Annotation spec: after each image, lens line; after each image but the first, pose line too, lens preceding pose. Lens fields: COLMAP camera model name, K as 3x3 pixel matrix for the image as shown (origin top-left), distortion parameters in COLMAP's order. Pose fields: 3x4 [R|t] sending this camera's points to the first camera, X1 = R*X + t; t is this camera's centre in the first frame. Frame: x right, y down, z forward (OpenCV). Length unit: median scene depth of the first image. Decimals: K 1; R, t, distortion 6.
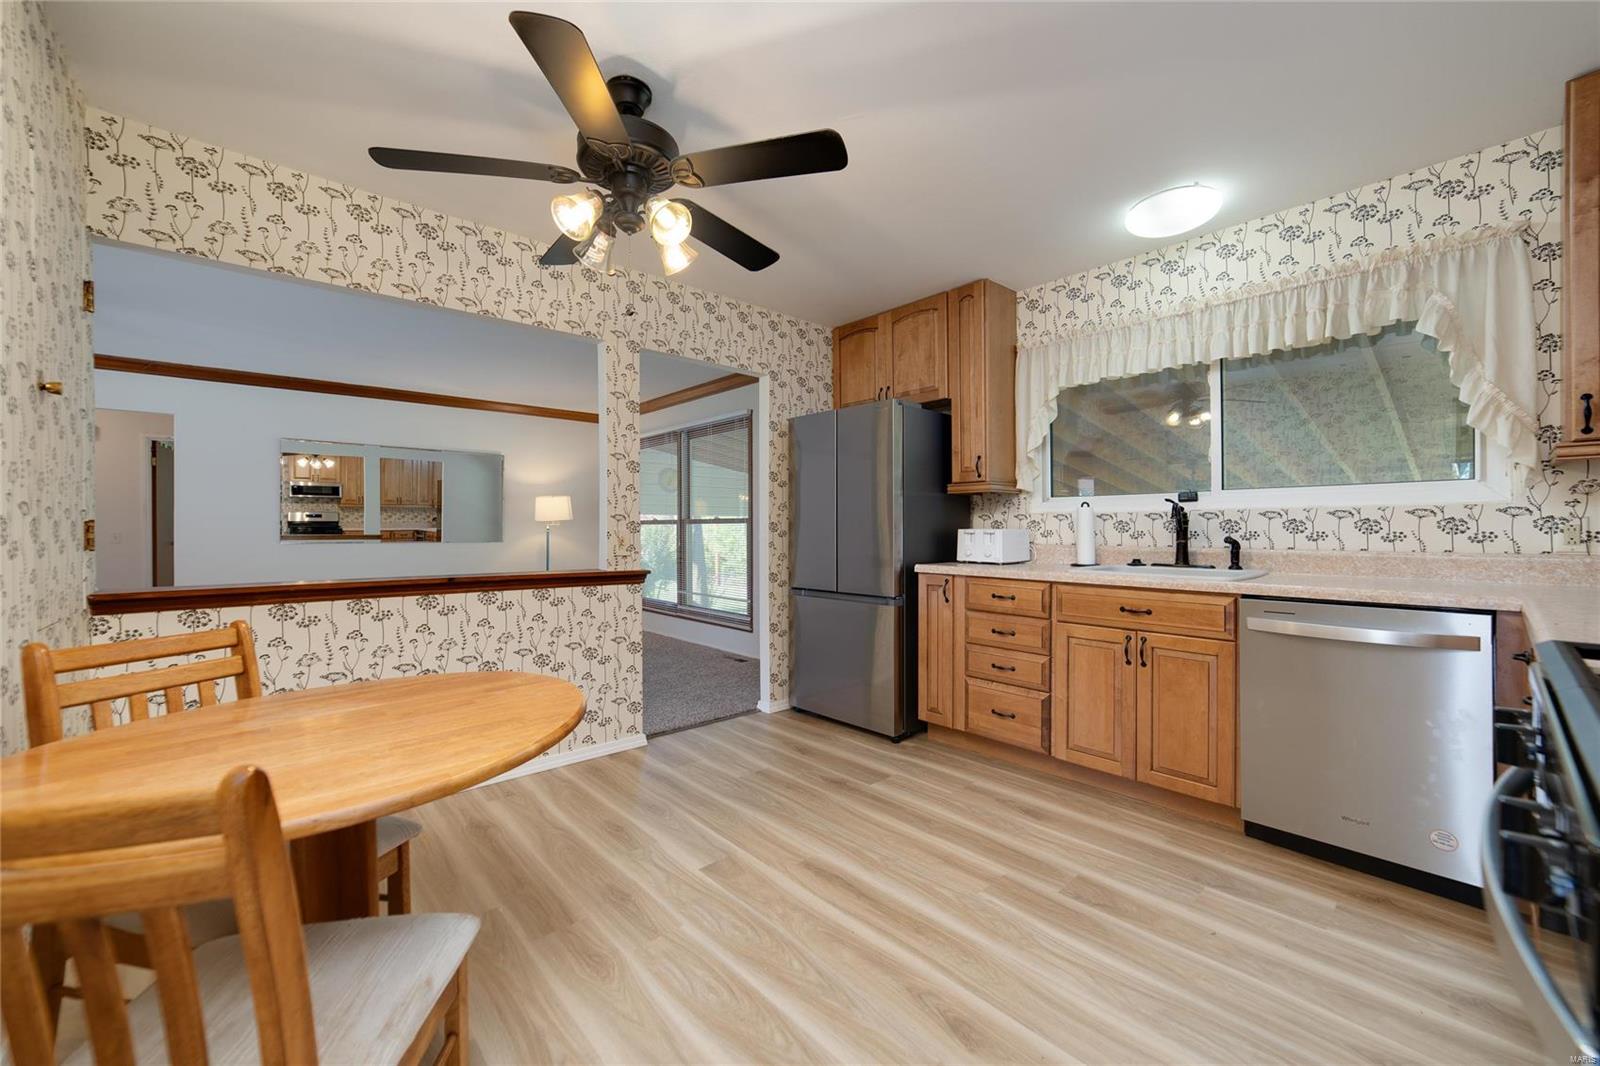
lens RADIAL K [[623.9, 0, 805.5], [0, 623.9, 530.9], [0, 0, 1]] dist [-0.012642, 0.000182]
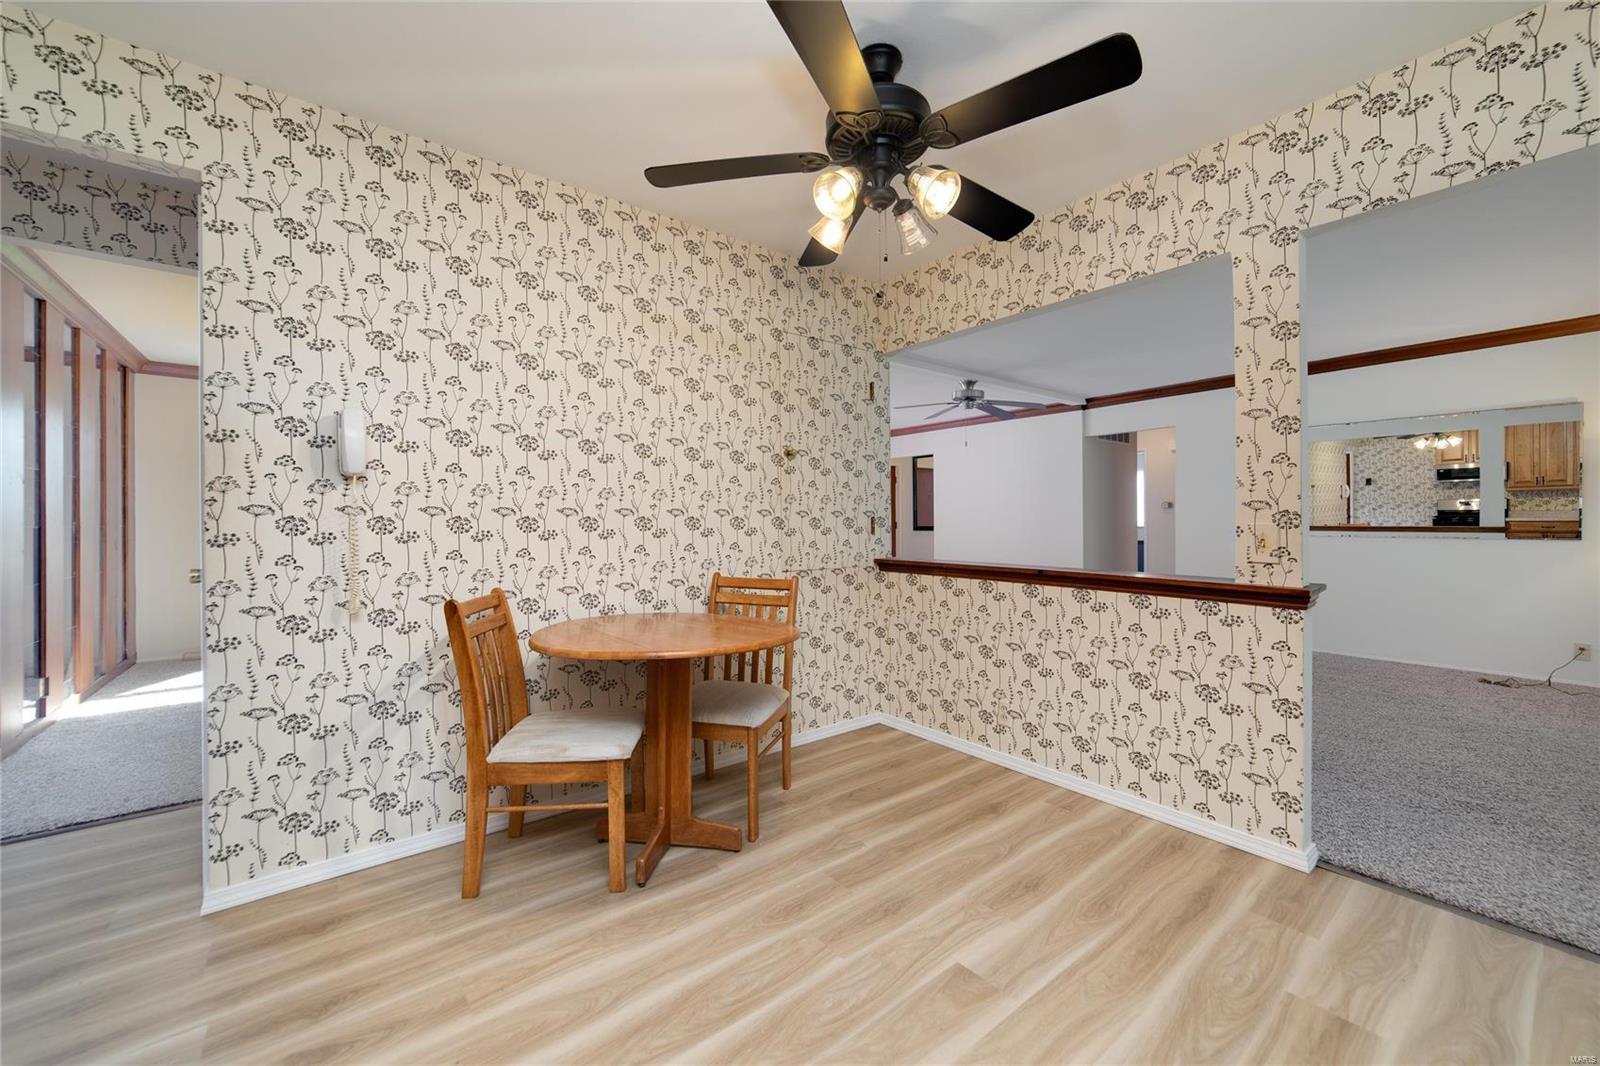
lens RADIAL K [[623.9, 0, 806.4], [0, 623.9, 525.2], [0, 0, 1]] dist [-0.012642, 0.000182]
pose [[-0.072508, 0.009032, -0.997327, 0.395611], [-0.000622, 0.999958, 0.009101, -0.005335], [0.997368, 0.001281, -0.072499, 0.563126]]
